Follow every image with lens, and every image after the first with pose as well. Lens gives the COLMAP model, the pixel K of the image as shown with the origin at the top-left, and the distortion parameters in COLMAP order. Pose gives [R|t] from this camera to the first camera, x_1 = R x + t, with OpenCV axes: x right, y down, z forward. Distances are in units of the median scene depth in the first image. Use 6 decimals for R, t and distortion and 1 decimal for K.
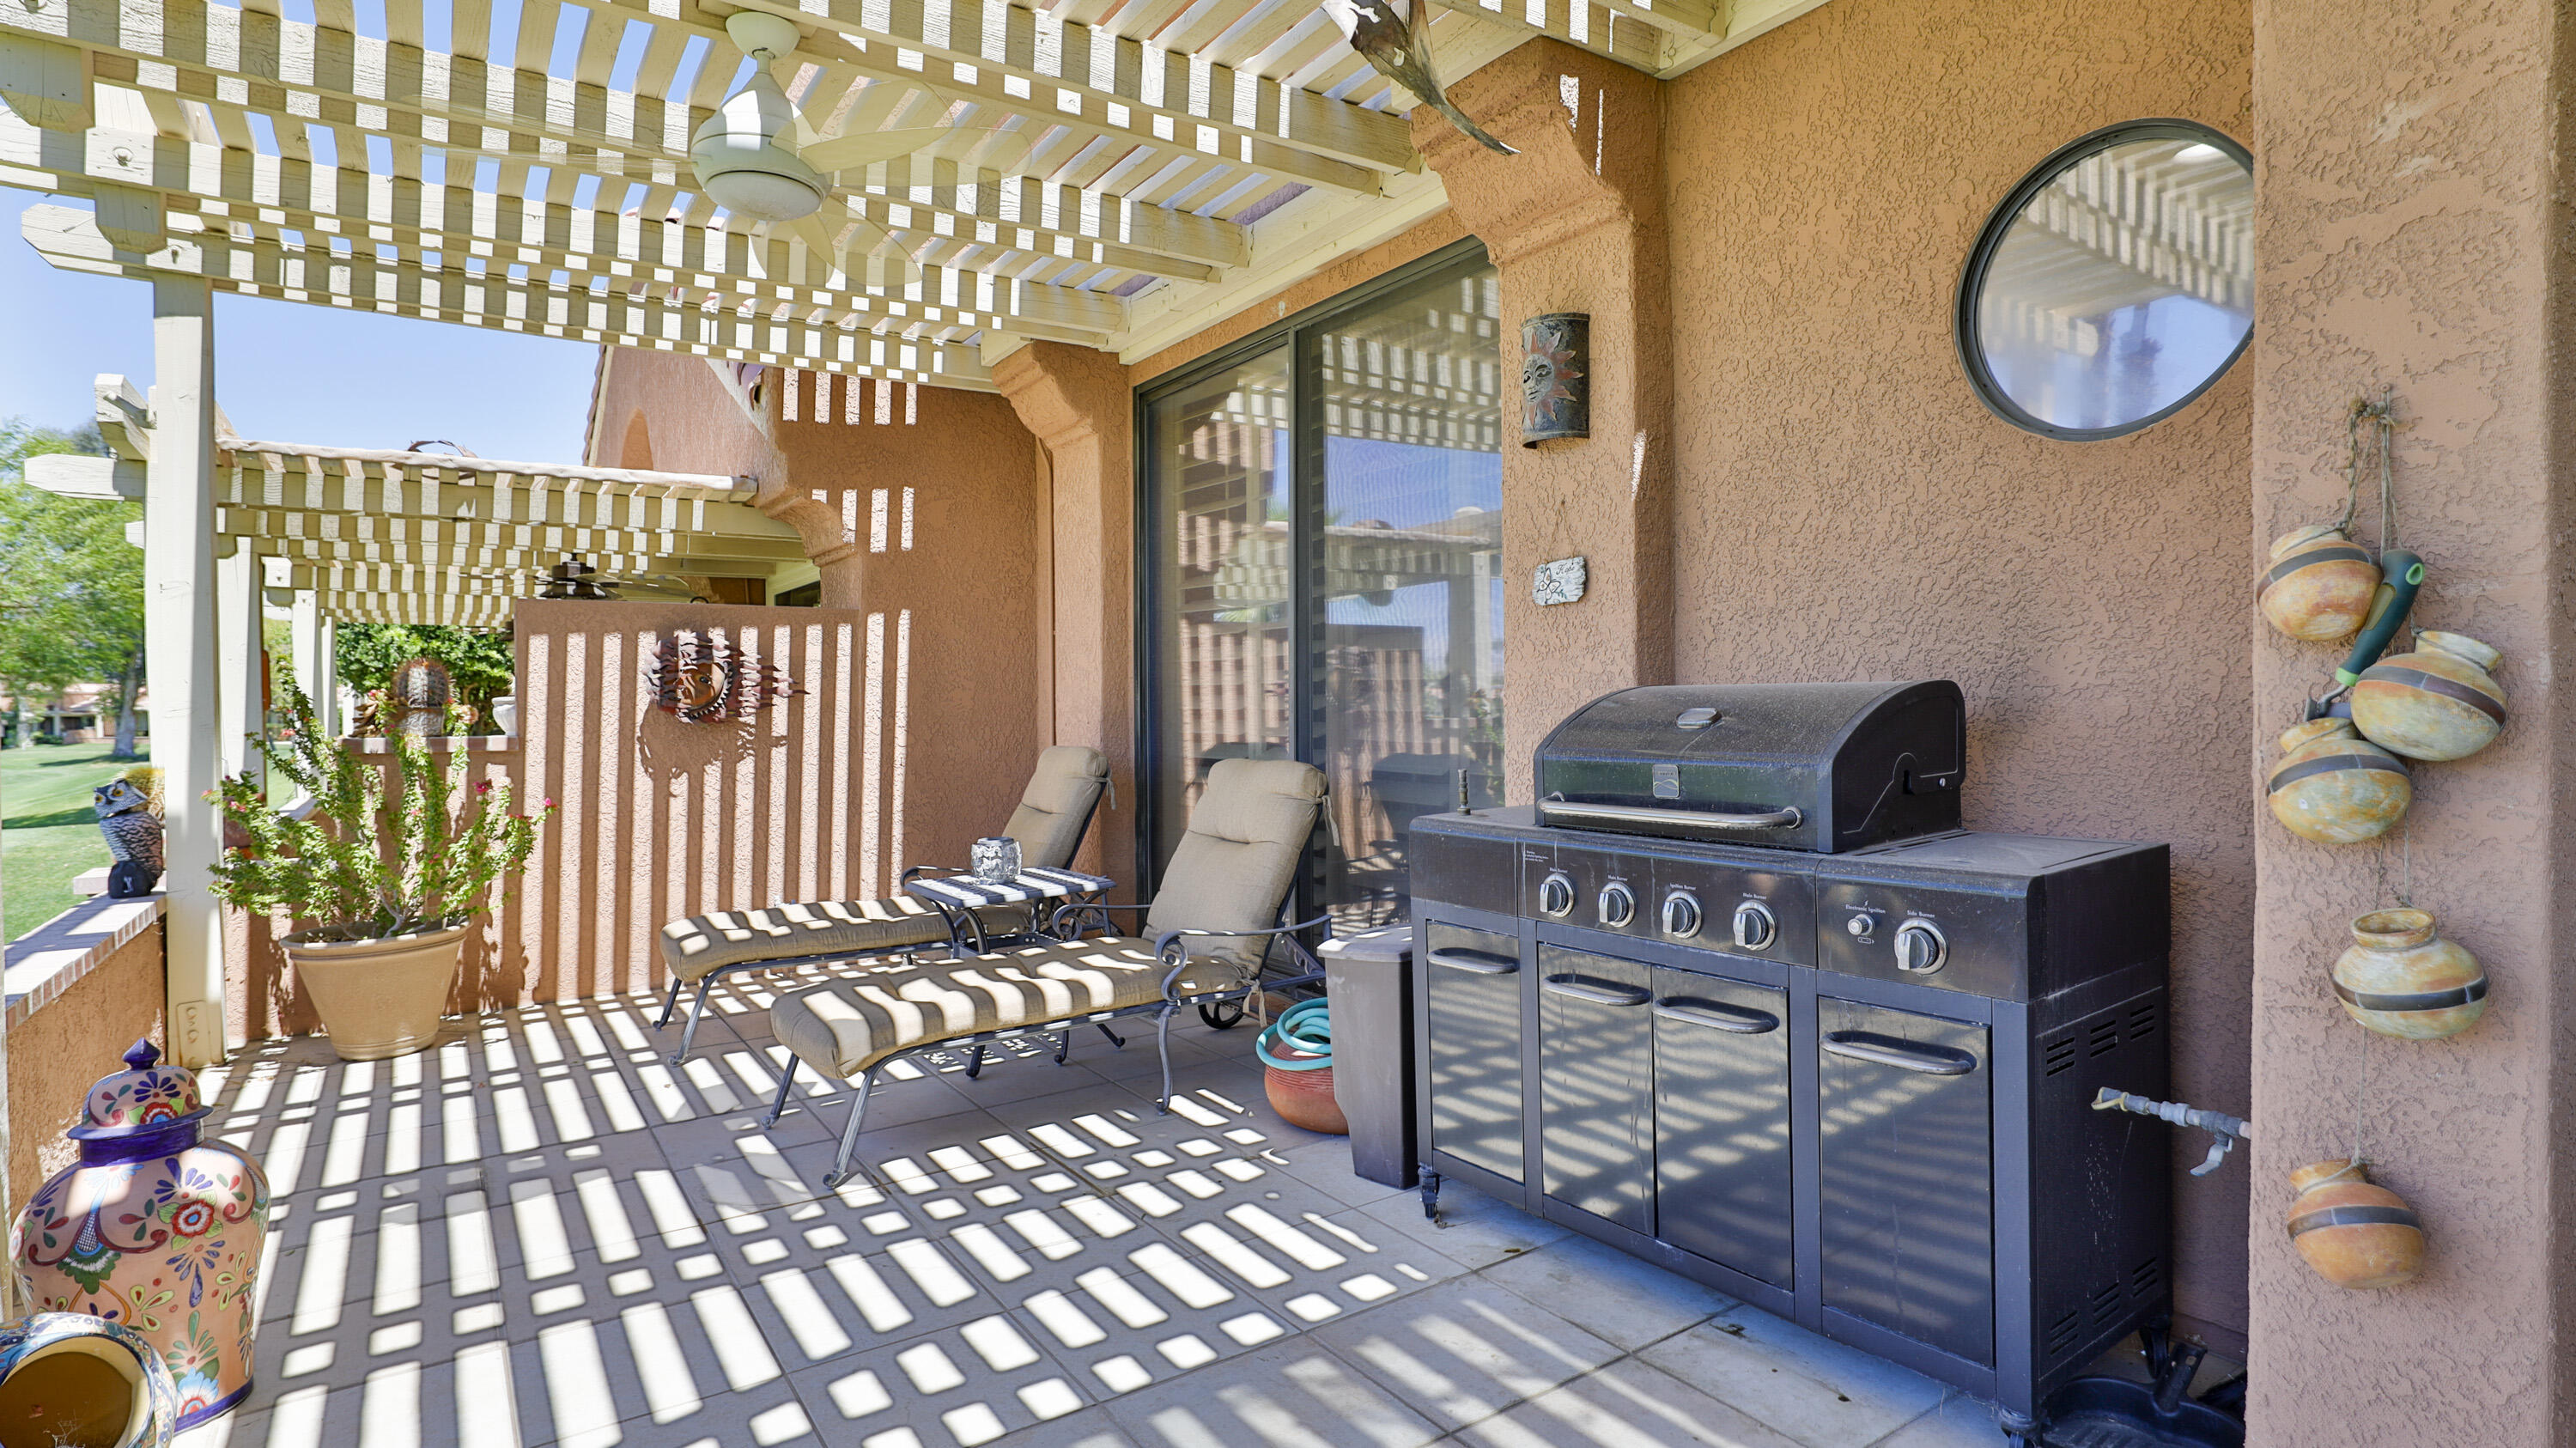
lens RADIAL K [[1292.1, 0, 1290.3], [0, 1292.1, 734.7], [0, 0, 1]] dist [-0.031025, 0.005422]
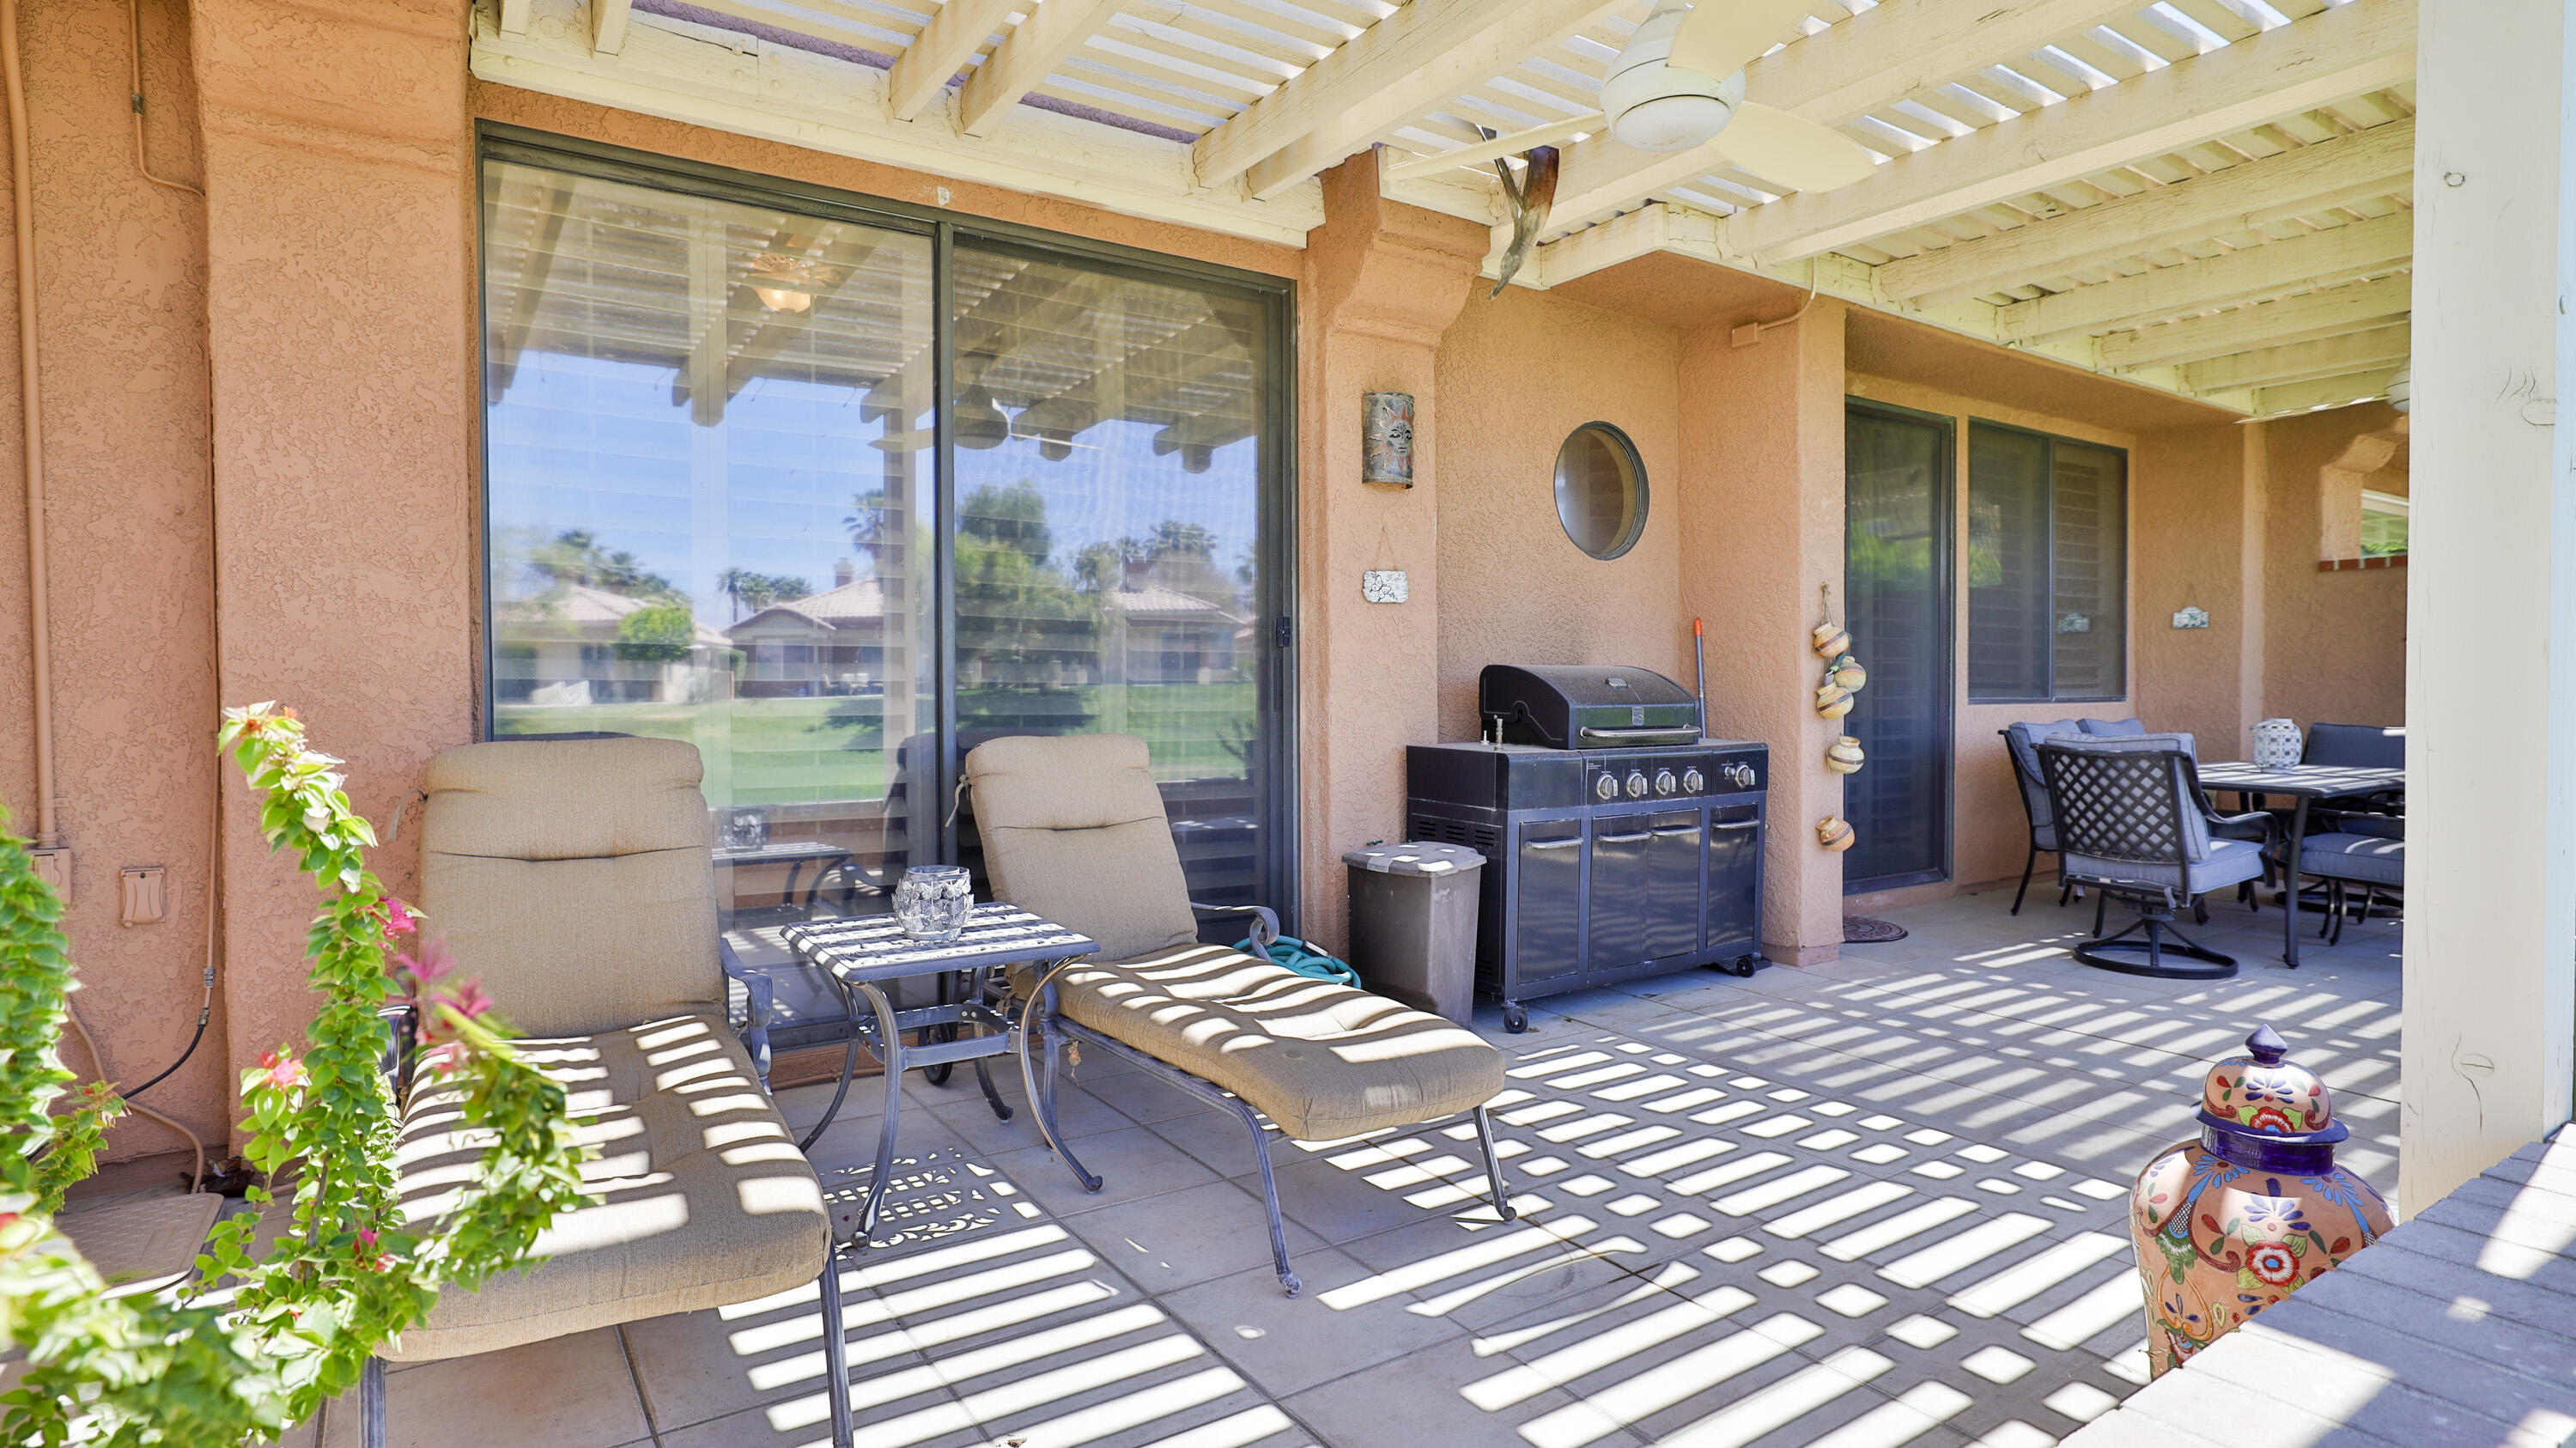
lens RADIAL K [[1313.5, 0, 1288.2], [0, 1313.5, 722.2], [0, 0, 1]] dist [-0.006117, 0.000245]
pose [[0.012850, -0.018627, 0.999744, -0.800184], [0.026826, 0.999473, 0.018277, -0.001828], [-0.999558, 0.026585, 0.013343, 0.728034]]
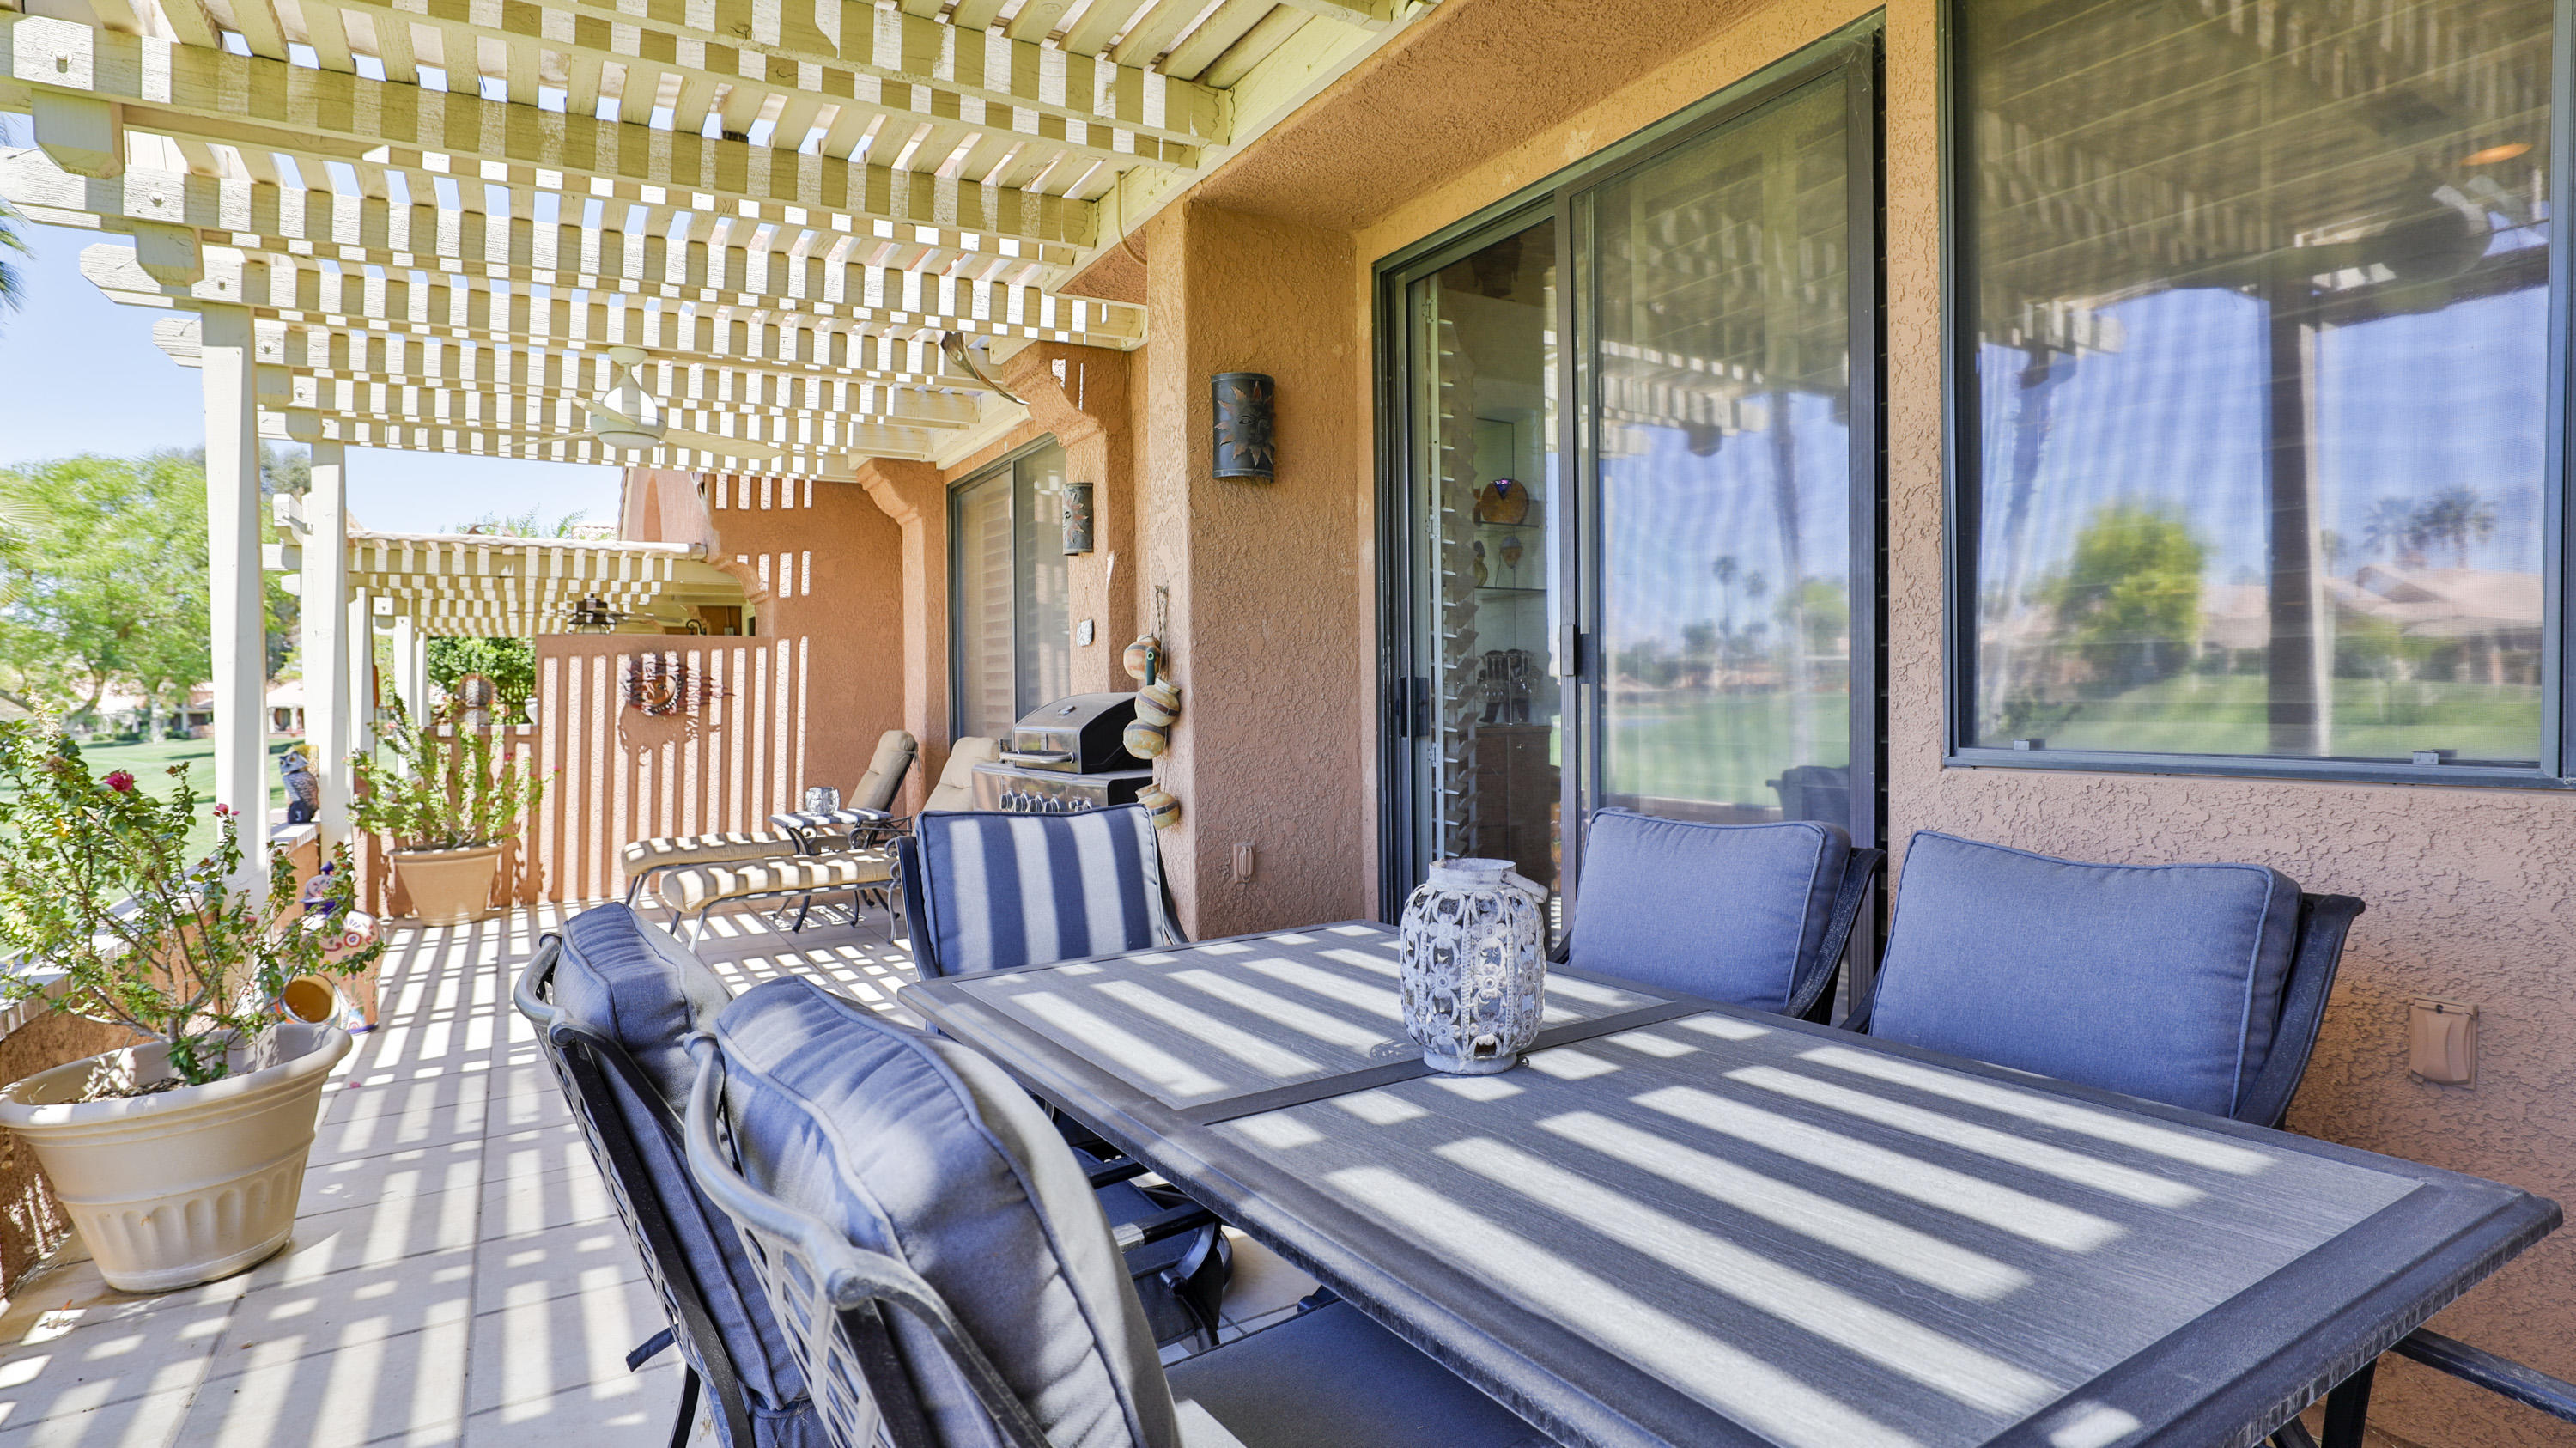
lens RADIAL K [[1287.8, 0, 1290.7], [0, 1287.8, 726.2], [0, 0, 1]] dist [-0.029055, -0.001874]
pose [[0.998708, -0.003153, -0.050714, 0.414274], [0.003124, 0.999995, -0.000660, 0.007409], [0.050716, 0.000501, 0.998713, -0.527193]]
